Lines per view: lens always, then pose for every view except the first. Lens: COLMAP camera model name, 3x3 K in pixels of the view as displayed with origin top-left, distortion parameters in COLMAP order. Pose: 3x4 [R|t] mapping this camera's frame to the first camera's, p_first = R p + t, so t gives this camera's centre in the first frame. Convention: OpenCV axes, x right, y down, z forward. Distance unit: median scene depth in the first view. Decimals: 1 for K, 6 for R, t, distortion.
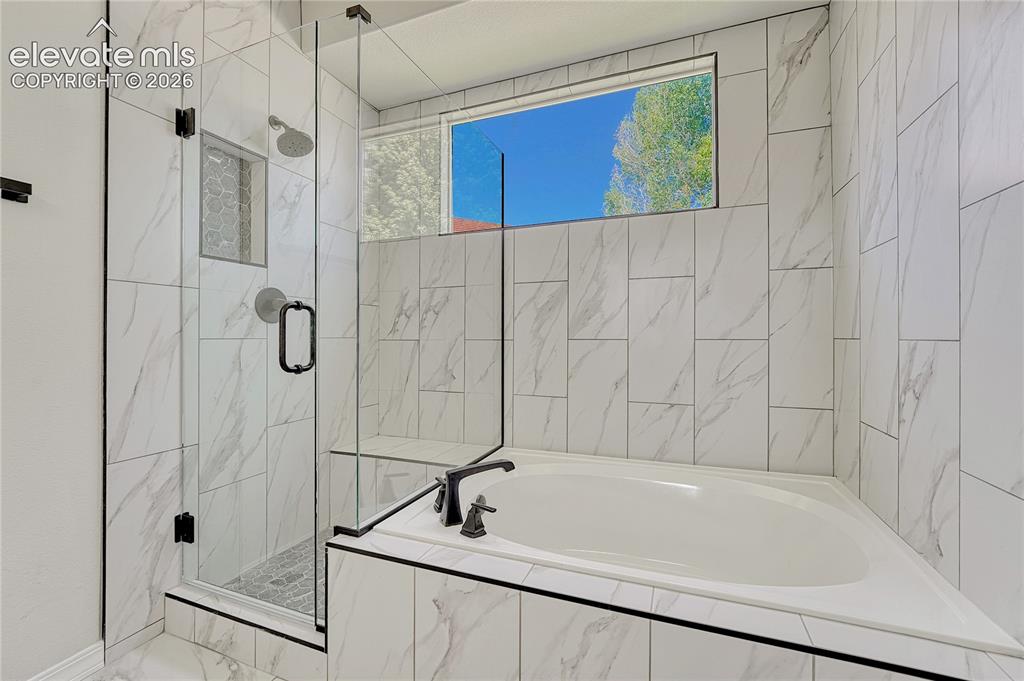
lens RADIAL K [[435.7, 0, 507.6], [0, 435.7, 336.8], [0, 0, 1]] dist [-0.005631, 0.000447]
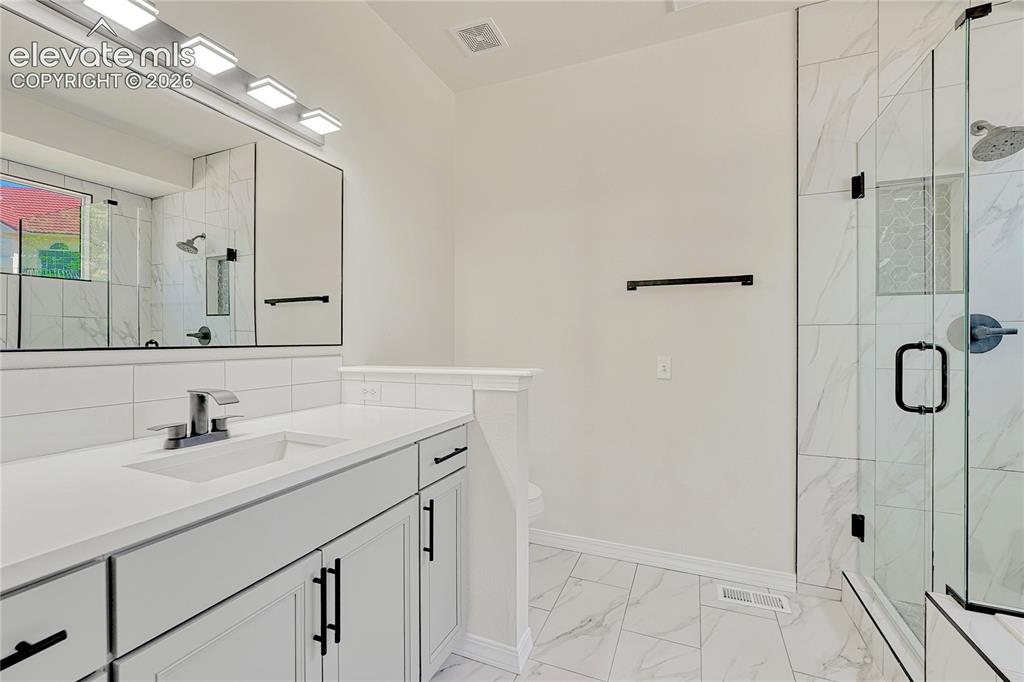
lens RADIAL K [[435.7, 0, 507.6], [0, 435.7, 337.3], [0, 0, 1]] dist [-0.005631, 0.000447]
pose [[-0.040227, -0.000690, -0.999190, 0.487864], [0.003838, 0.999992, -0.000845, -0.083576], [0.999183, -0.003869, -0.040224, 0.086617]]
